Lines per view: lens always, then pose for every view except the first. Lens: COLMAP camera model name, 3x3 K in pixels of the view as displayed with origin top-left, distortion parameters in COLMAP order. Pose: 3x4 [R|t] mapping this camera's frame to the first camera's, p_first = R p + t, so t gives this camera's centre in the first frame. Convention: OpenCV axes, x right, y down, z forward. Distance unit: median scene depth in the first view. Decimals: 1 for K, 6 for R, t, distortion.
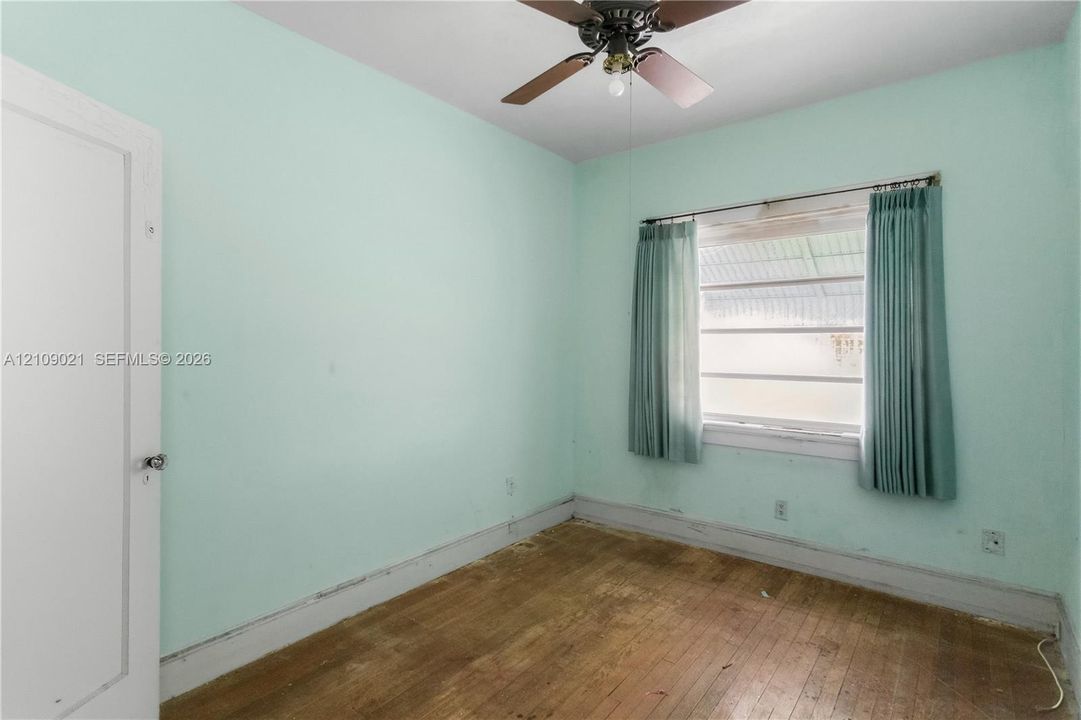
lens RADIAL K [[523.3, 0, 534.0], [0, 523.3, 337.7], [0, 0, 1]] dist [0.002478, -0.000208]
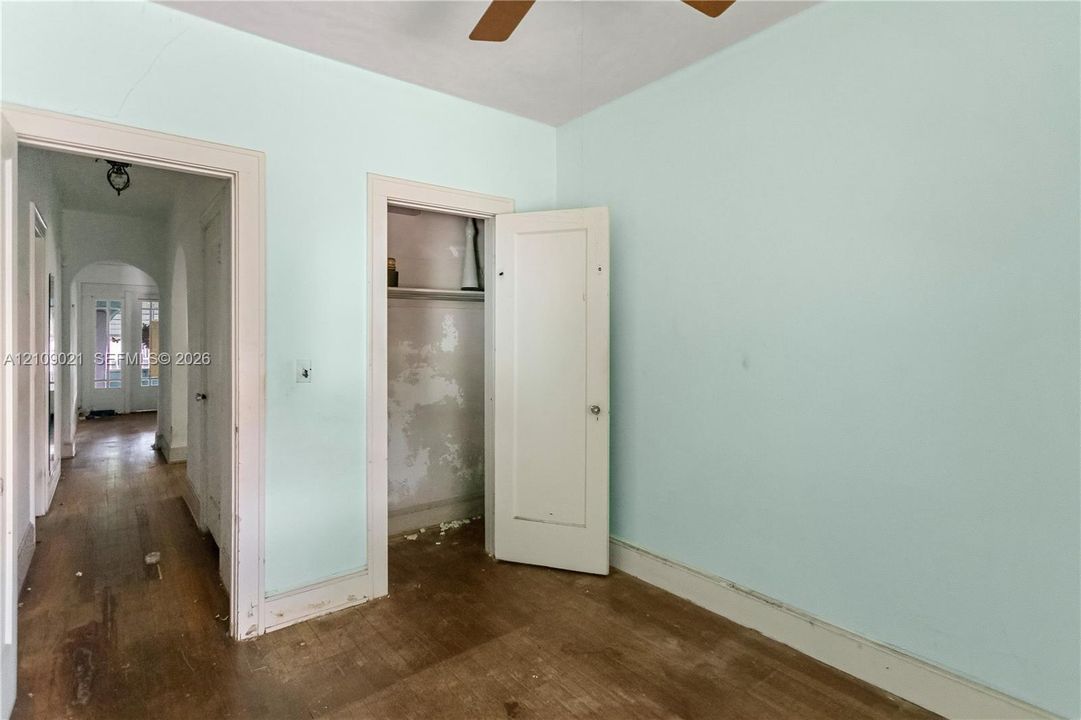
lens RADIAL K [[523.3, 0, 534.0], [0, 523.3, 337.7], [0, 0, 1]] dist [0.002478, -0.000208]
pose [[-0.229552, -0.009805, -0.973247, 0.578851], [0.017738, 0.999741, -0.014256, 0.019552], [0.973135, -0.020536, -0.229319, 0.756186]]
